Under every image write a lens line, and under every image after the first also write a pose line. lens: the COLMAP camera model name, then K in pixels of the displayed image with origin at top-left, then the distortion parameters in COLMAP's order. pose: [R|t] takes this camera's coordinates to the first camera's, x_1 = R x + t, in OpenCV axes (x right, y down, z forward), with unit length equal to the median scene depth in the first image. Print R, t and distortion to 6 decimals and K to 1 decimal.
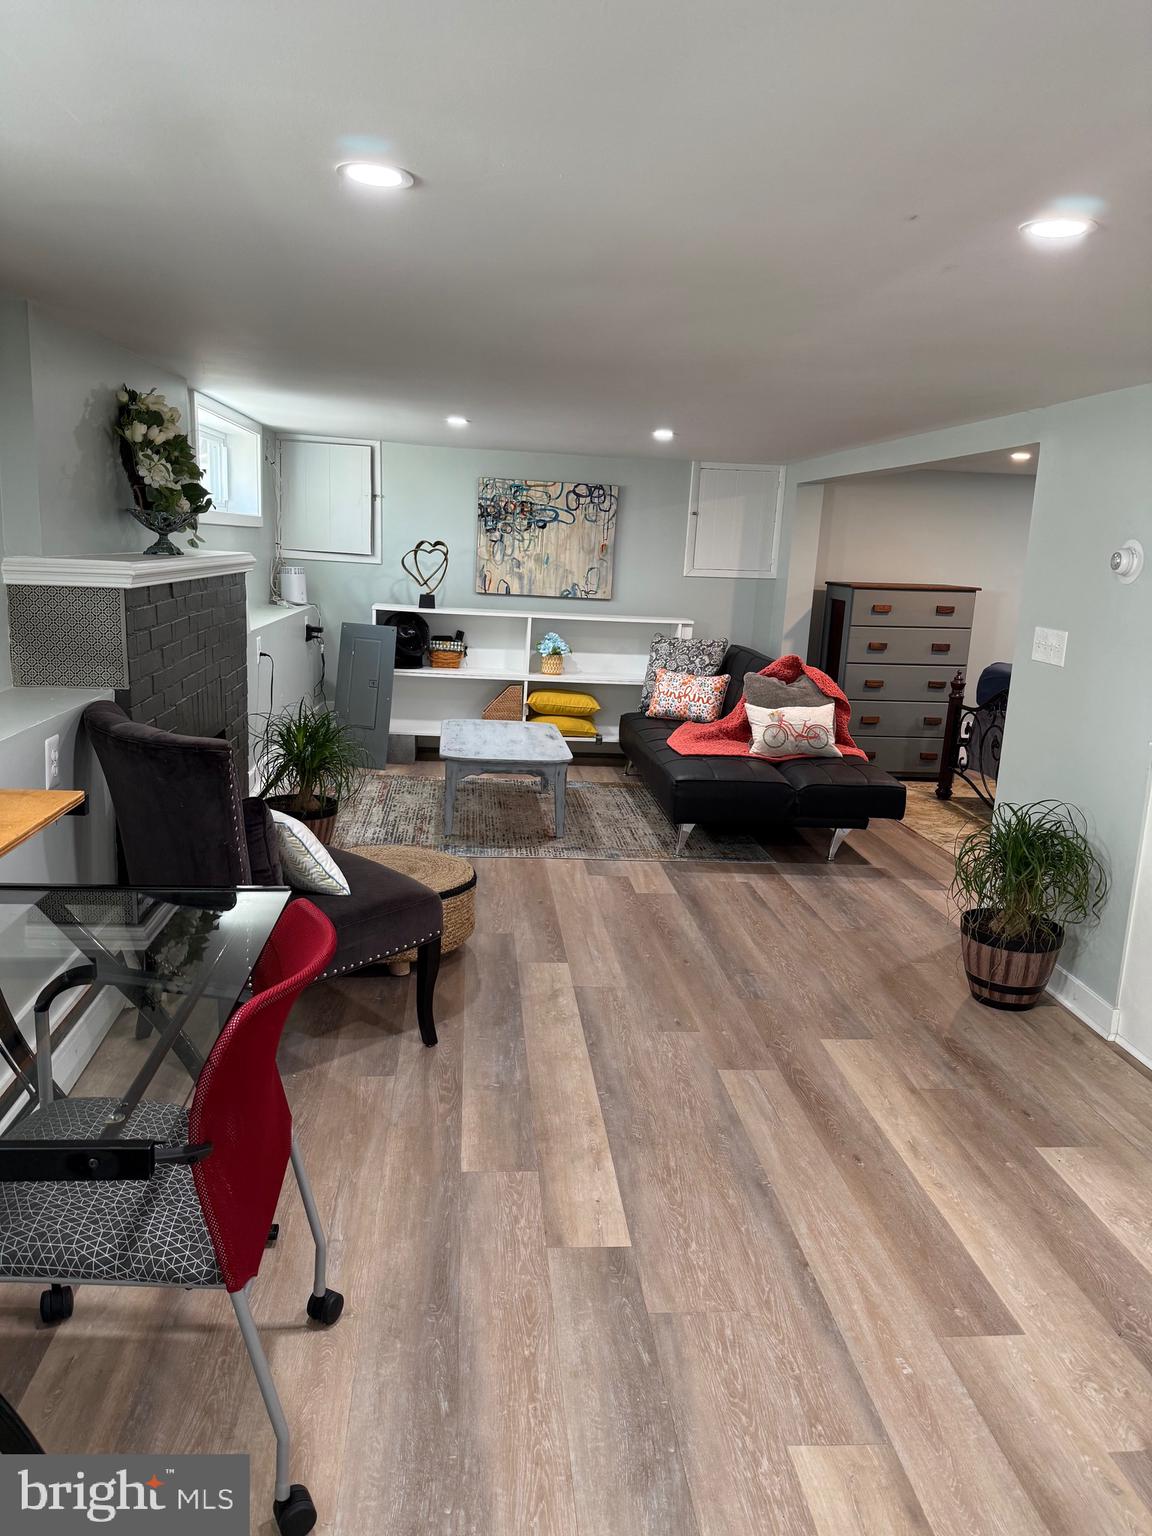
lens RADIAL K [[1086.0, 0, 567.6], [0, 1086.0, 753.4], [0, 0, 1]] dist [0.064553, -0.089005]
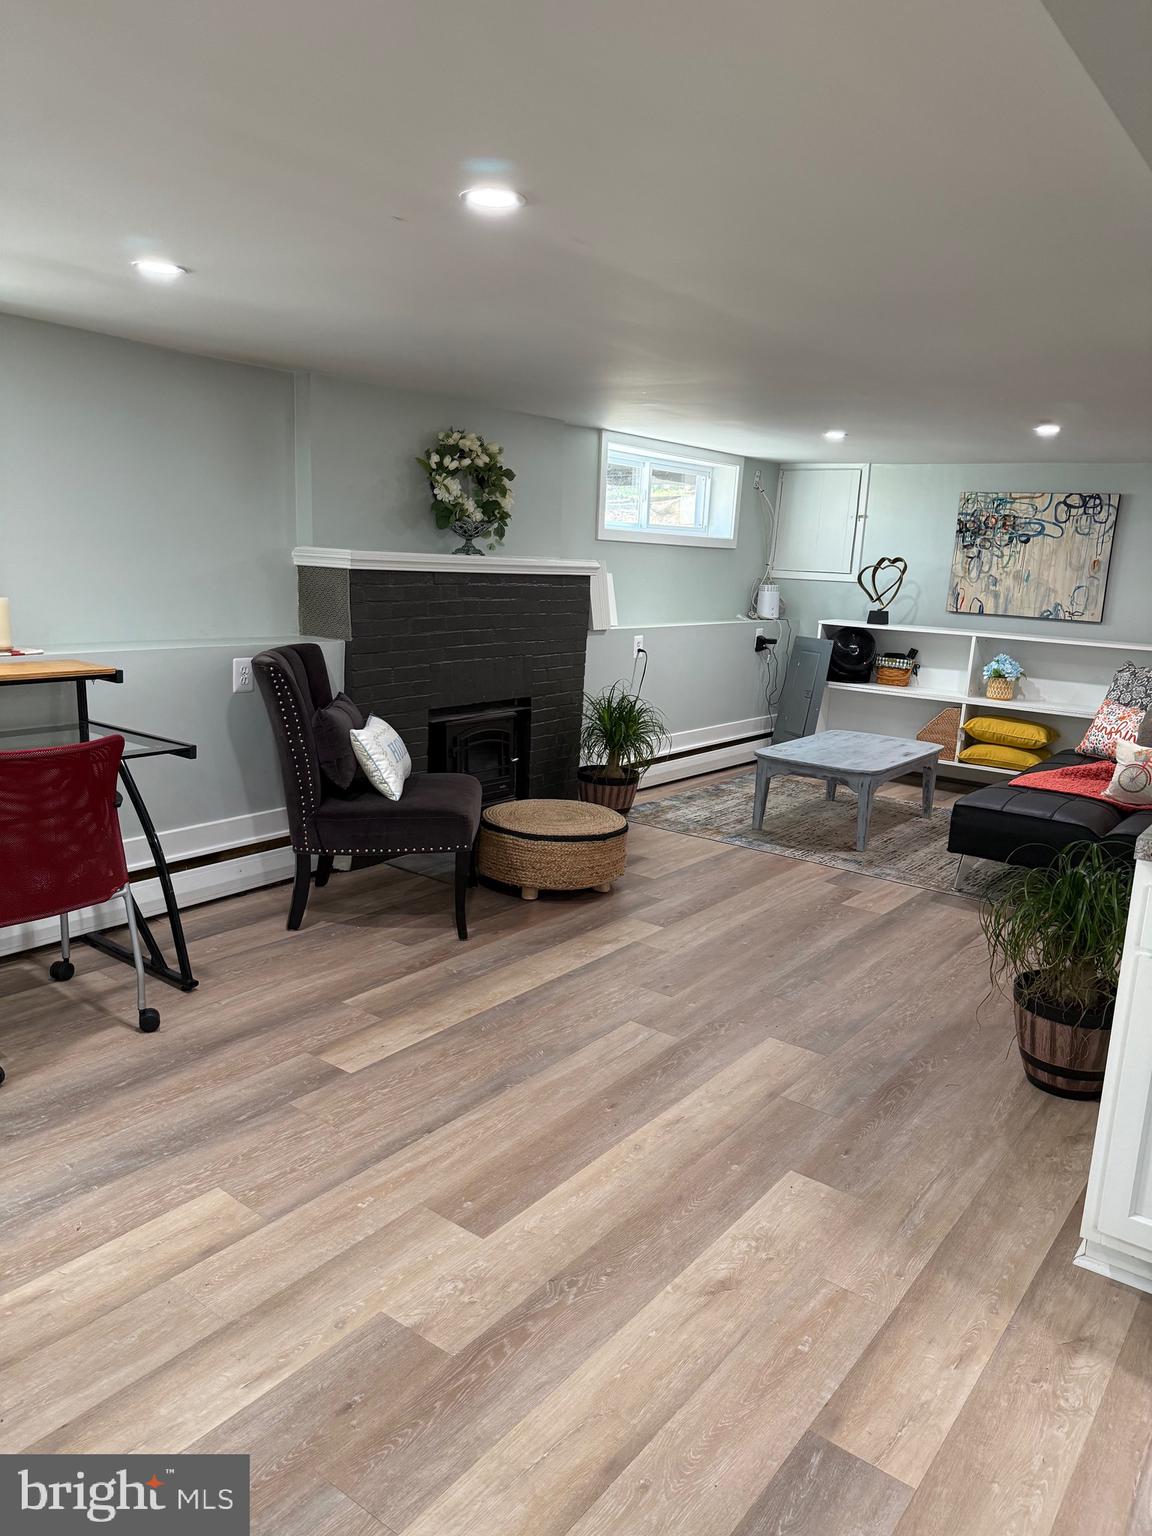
lens RADIAL K [[1086.0, 0, 565.5], [0, 1086.0, 763.1], [0, 0, 1]] dist [0.064553, -0.089005]
pose [[0.730942, 0.116696, -0.672389, 0.480955], [-0.140291, 0.989922, 0.019298, 0.019279], [0.667864, 0.080224, 0.739947, 0.100342]]
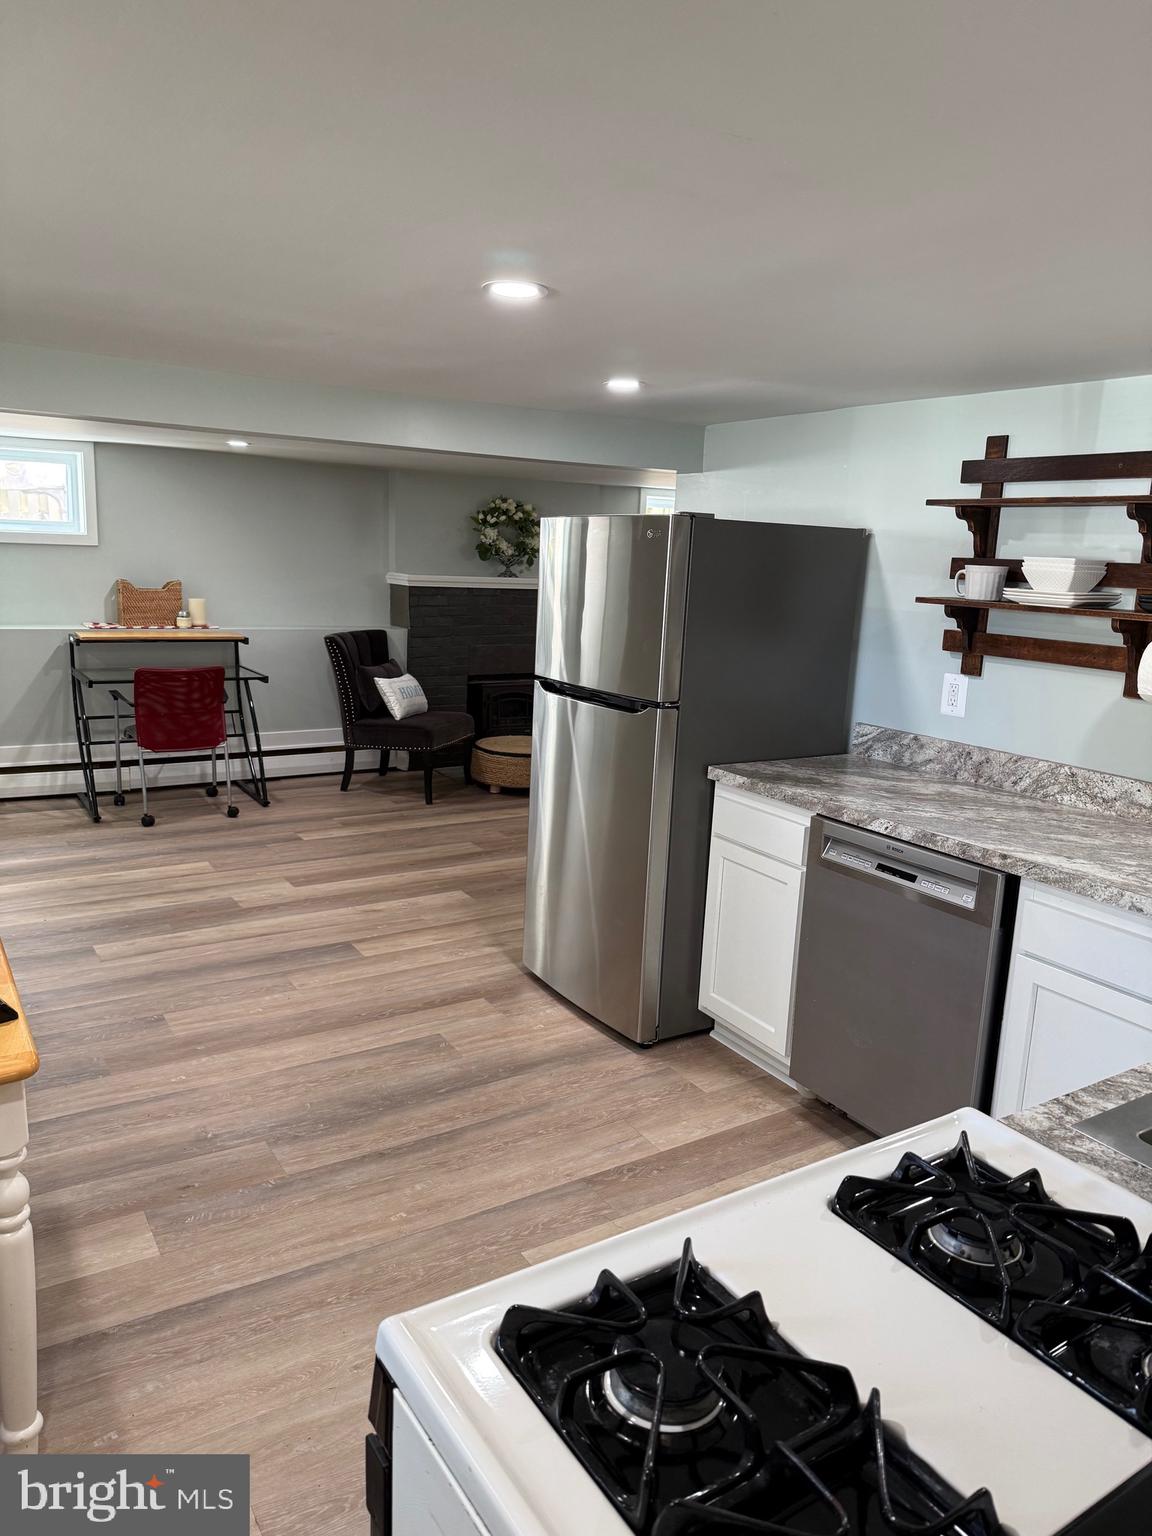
lens RADIAL K [[1086.0, 0, 570.9], [0, 1086.0, 760.2], [0, 0, 1]] dist [0.064553, -0.089005]
pose [[0.441463, 0.140392, -0.886229, 1.144953], [-0.191839, 0.979614, 0.059623, 0.006058], [0.876532, 0.143692, 0.459395, 0.175330]]
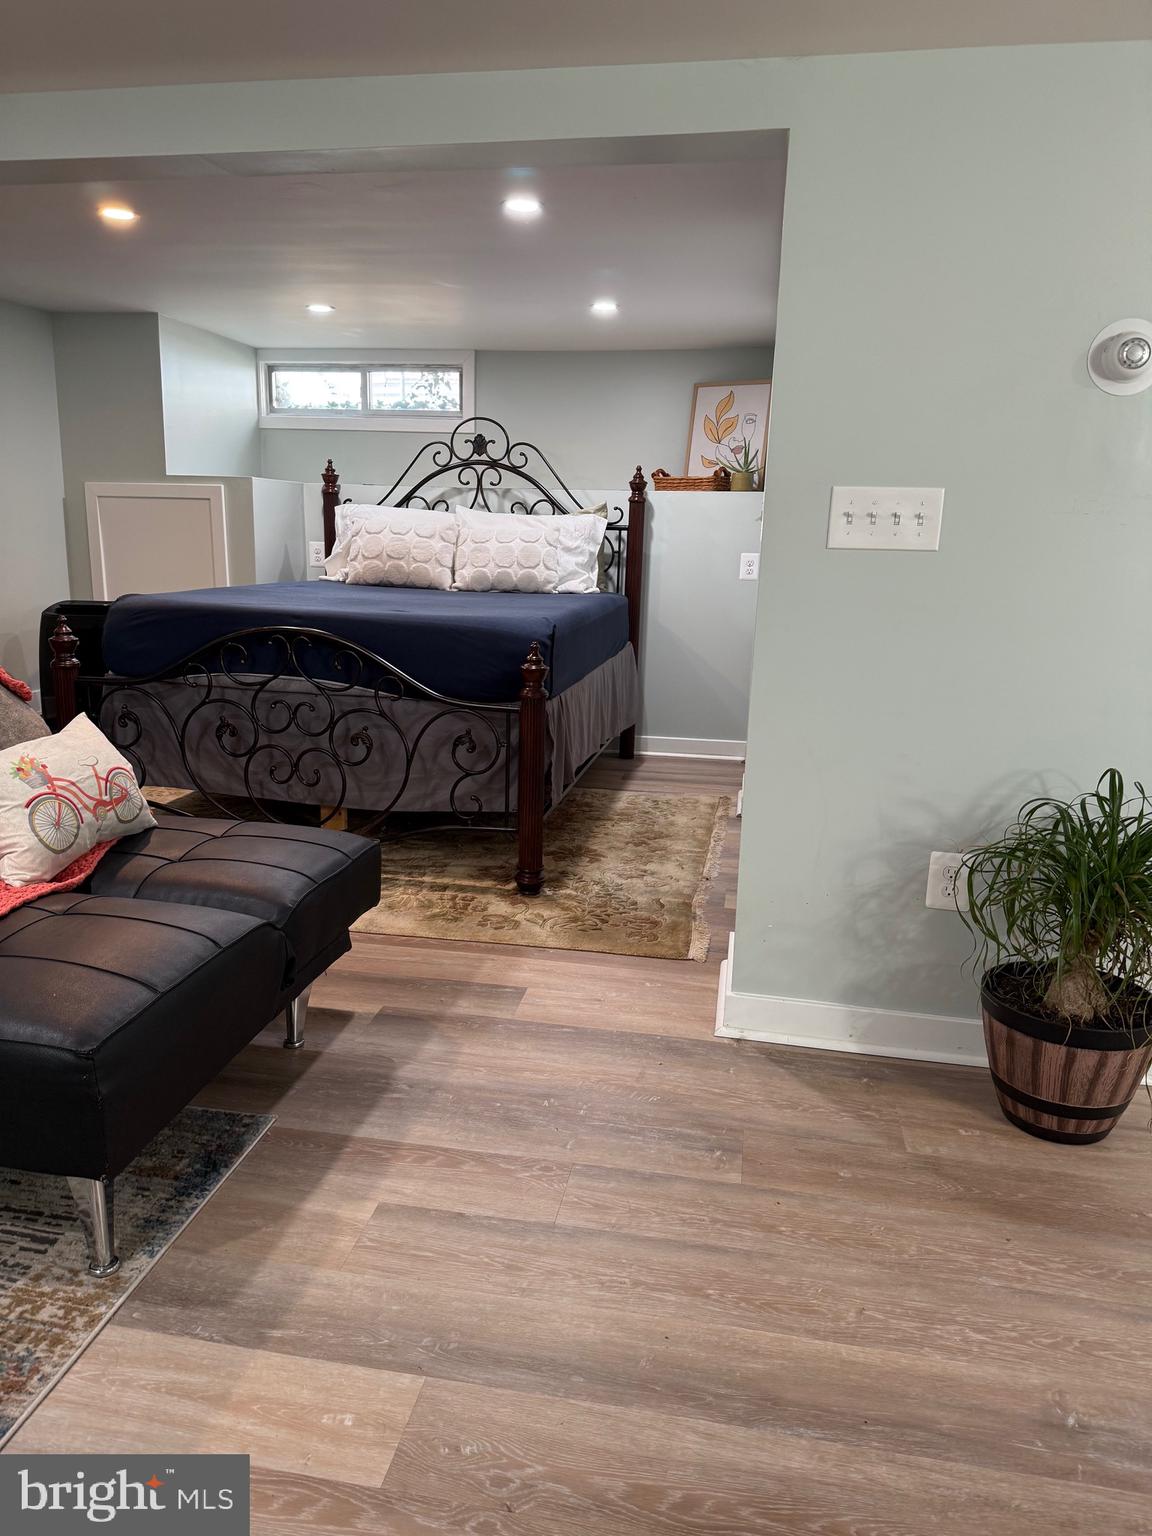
lens RADIAL K [[1086.0, 0, 575.2], [0, 1086.0, 769.9], [0, 0, 1]] dist [0.064553, -0.089005]
pose [[0.271600, -0.247165, 0.930131, -0.127191], [0.179753, 0.962481, 0.203273, -0.087736], [-0.945474, 0.111985, 0.305839, 0.780563]]
